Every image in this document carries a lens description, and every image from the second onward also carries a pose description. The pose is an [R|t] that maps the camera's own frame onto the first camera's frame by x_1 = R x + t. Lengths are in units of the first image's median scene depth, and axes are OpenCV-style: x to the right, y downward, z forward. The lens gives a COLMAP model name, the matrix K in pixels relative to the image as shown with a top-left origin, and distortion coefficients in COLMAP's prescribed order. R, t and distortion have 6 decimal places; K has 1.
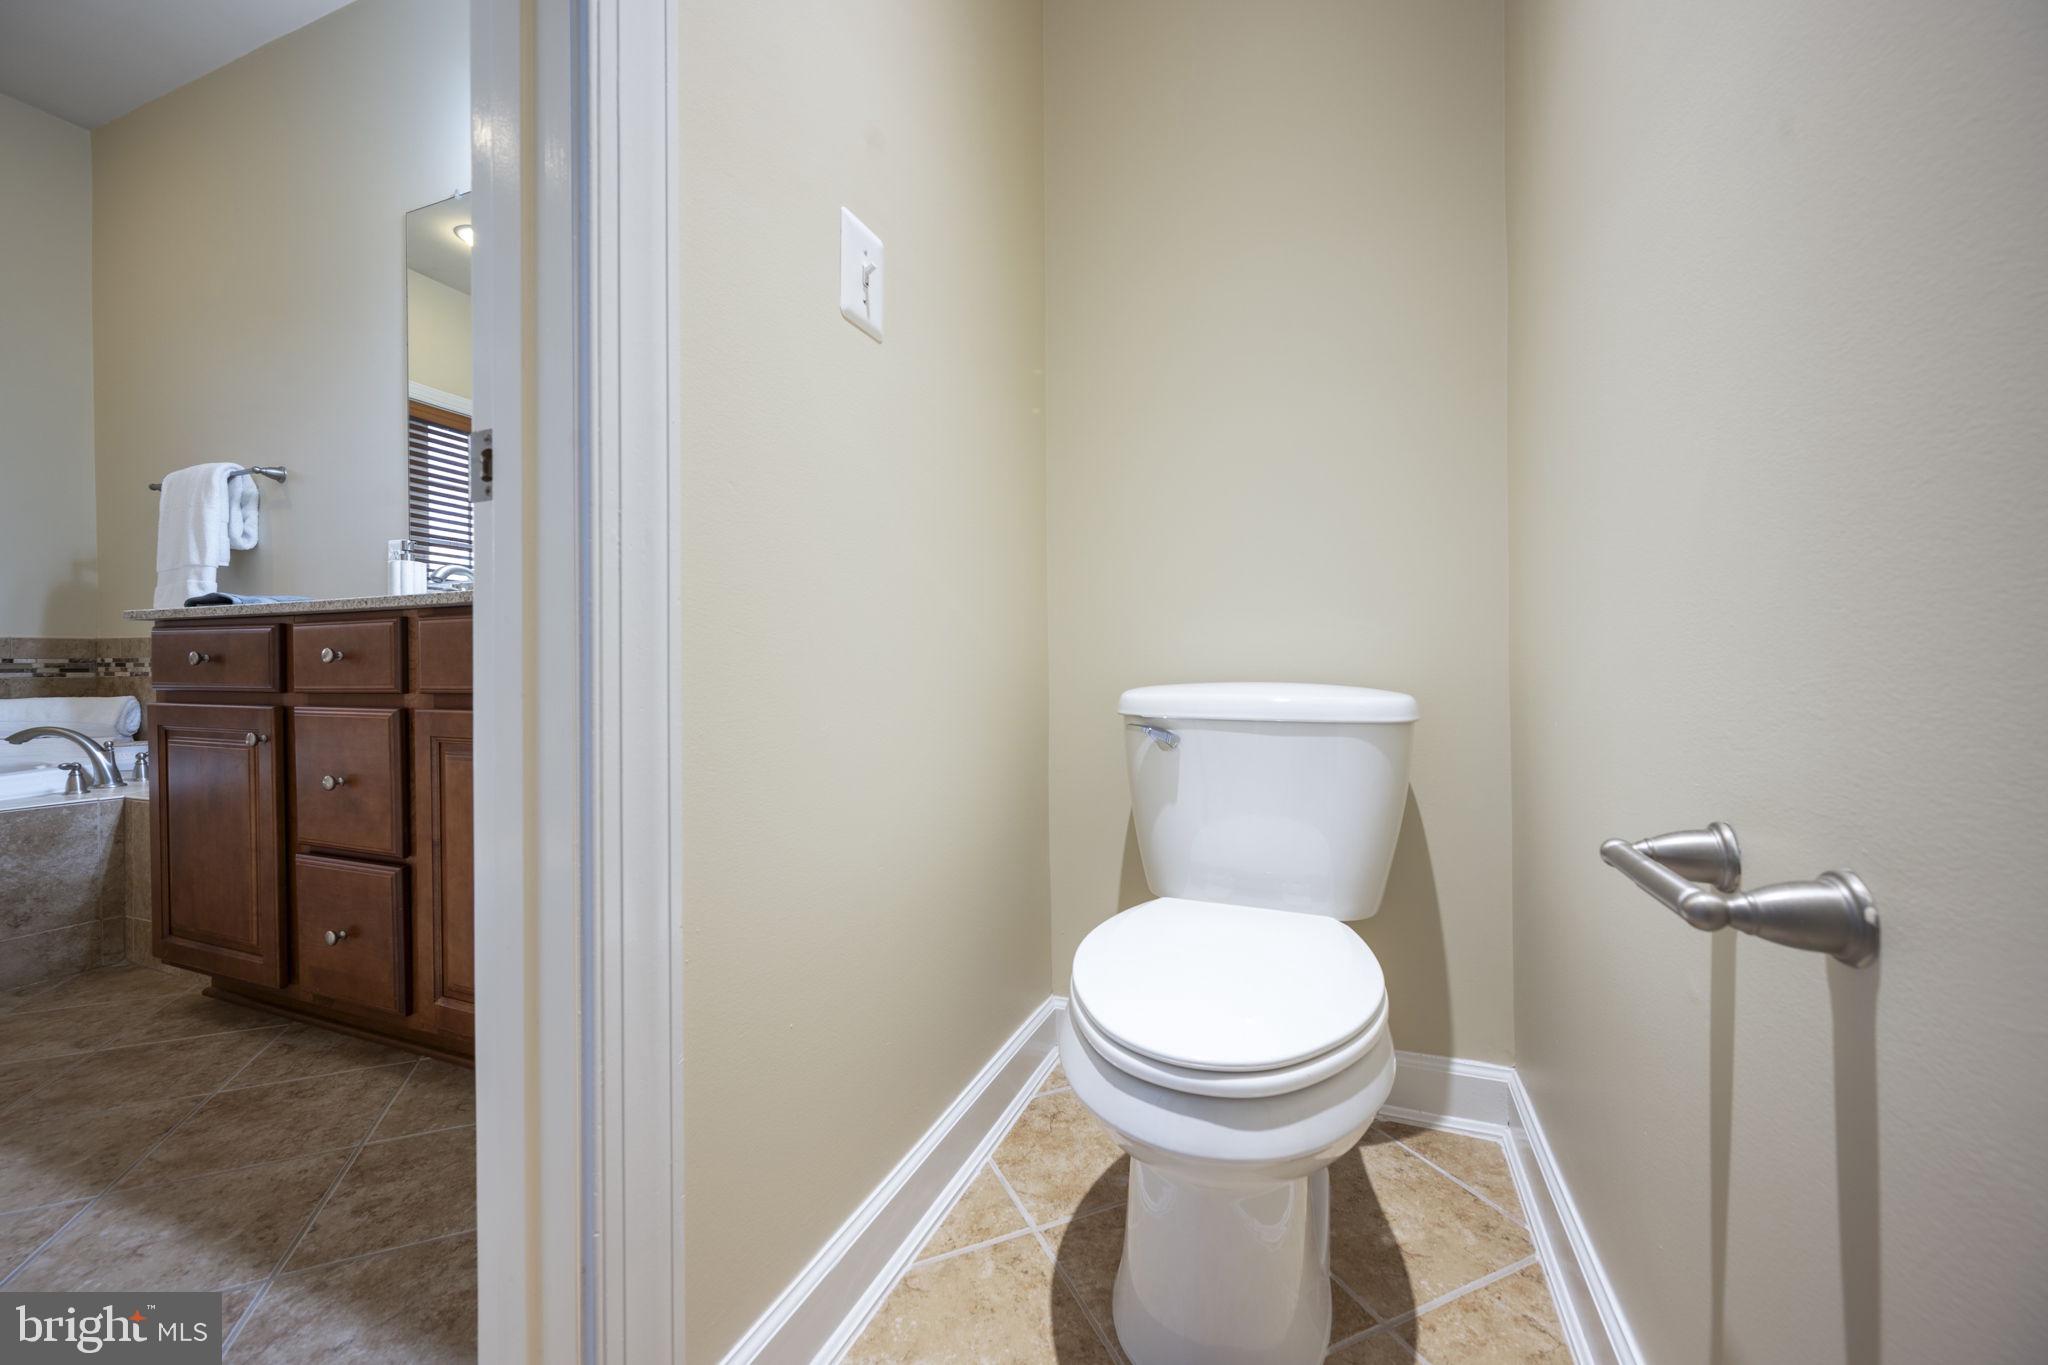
lens RADIAL K [[797.2, 0, 1017.6], [0, 797.2, 681.5], [0, 0, 1]] dist [-0.001315, -0.000009]
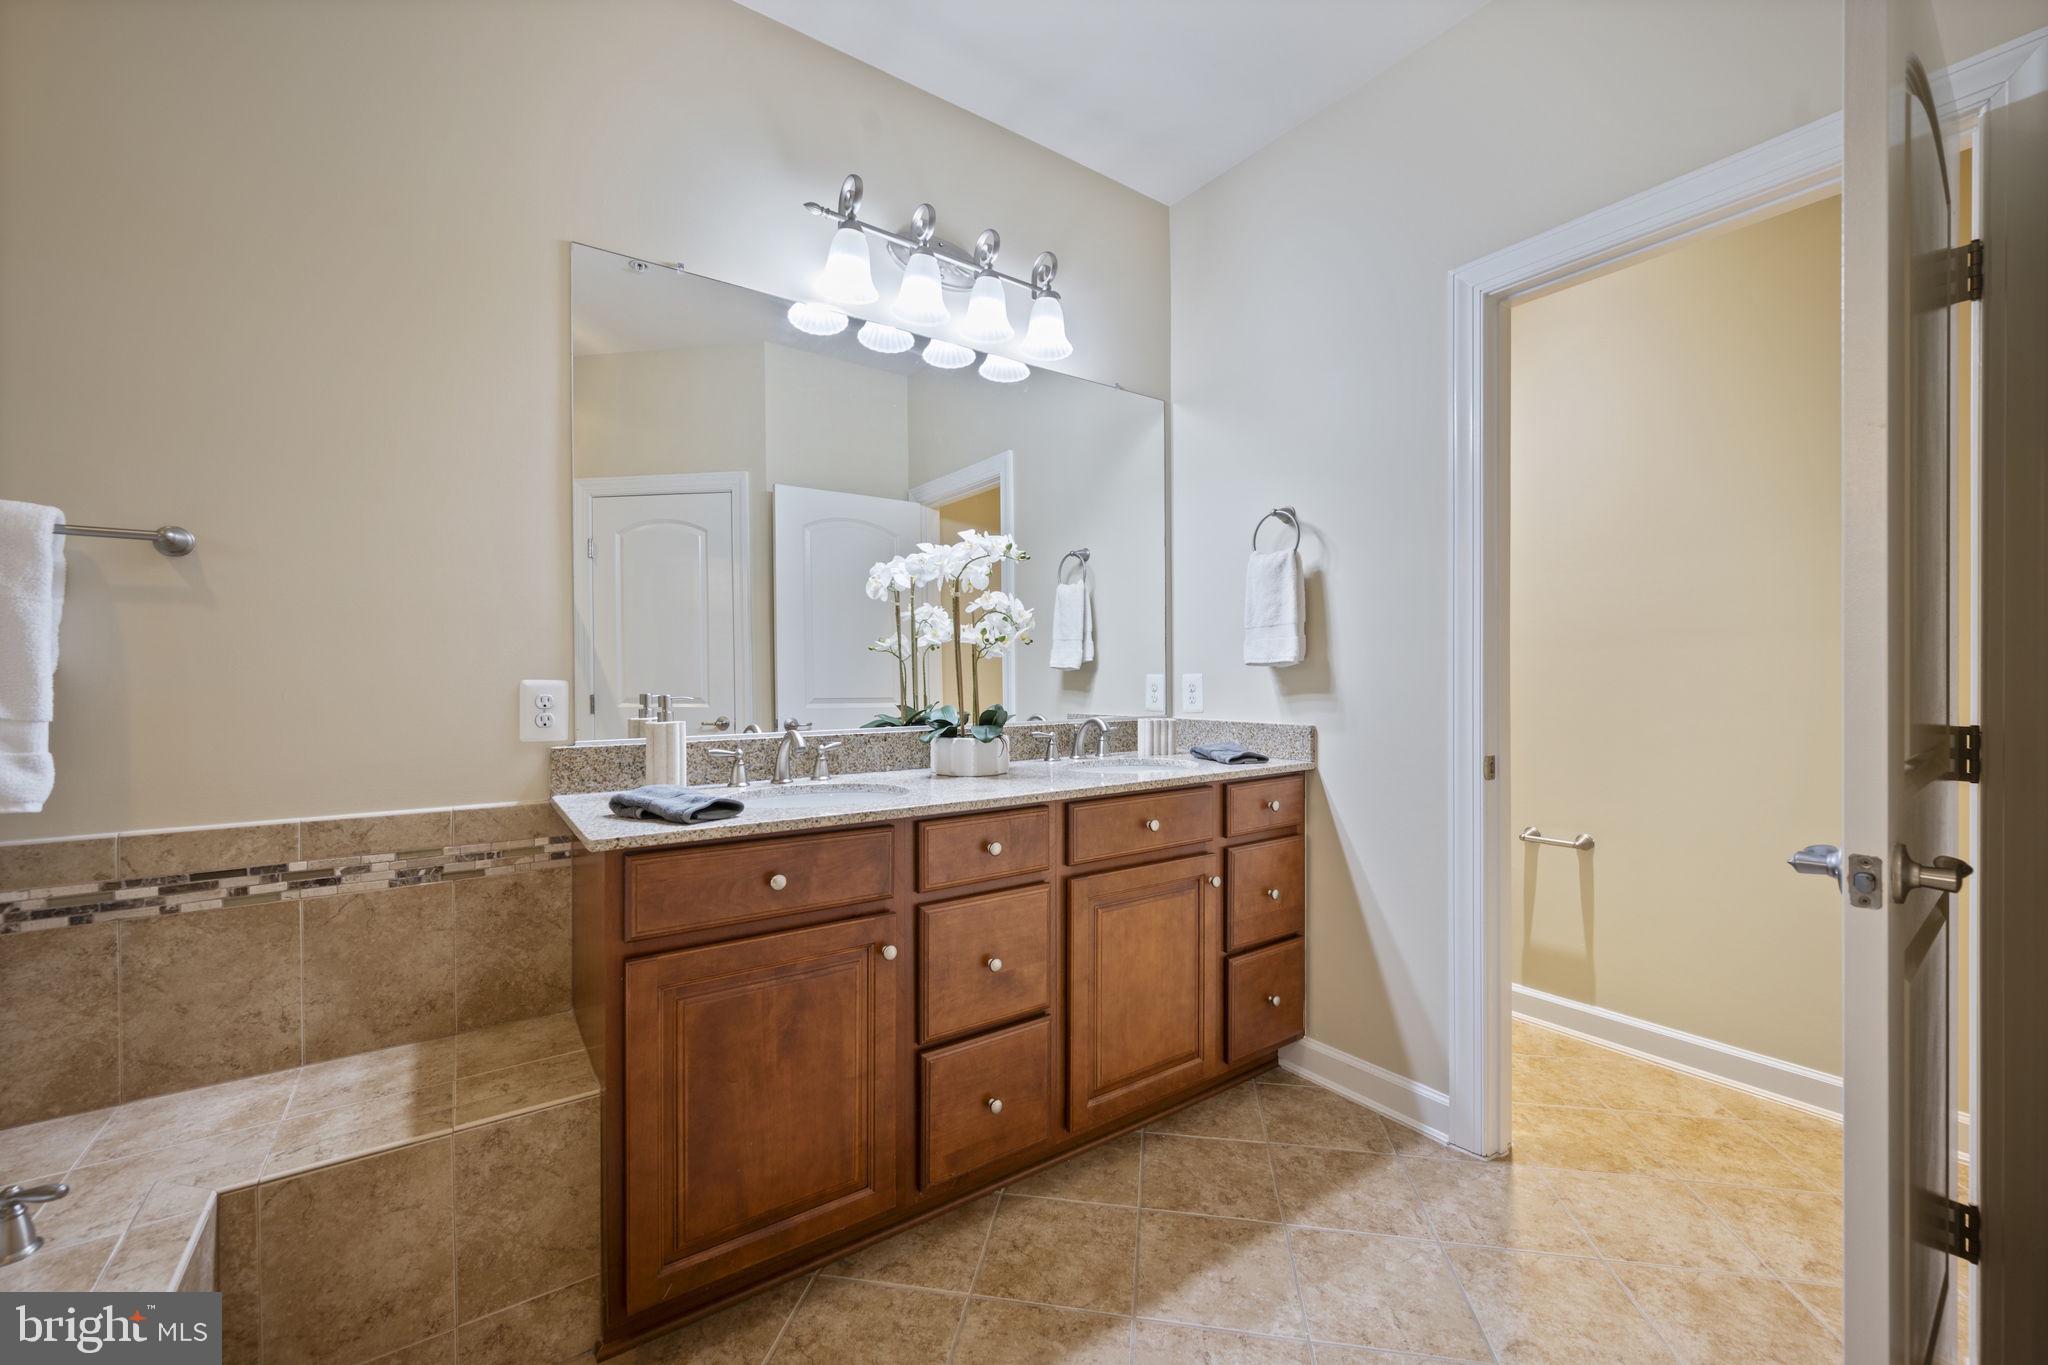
lens RADIAL K [[826.1, 0, 1034.1], [0, 826.1, 697.0], [0, 0, 1]] dist [0.000052, 0.000111]
pose [[0.532162, -0.011802, 0.846561, -1.394113], [0.012247, 0.999906, 0.006241, -0.192138], [-0.846554, 0.007047, 0.532256, 0.271523]]
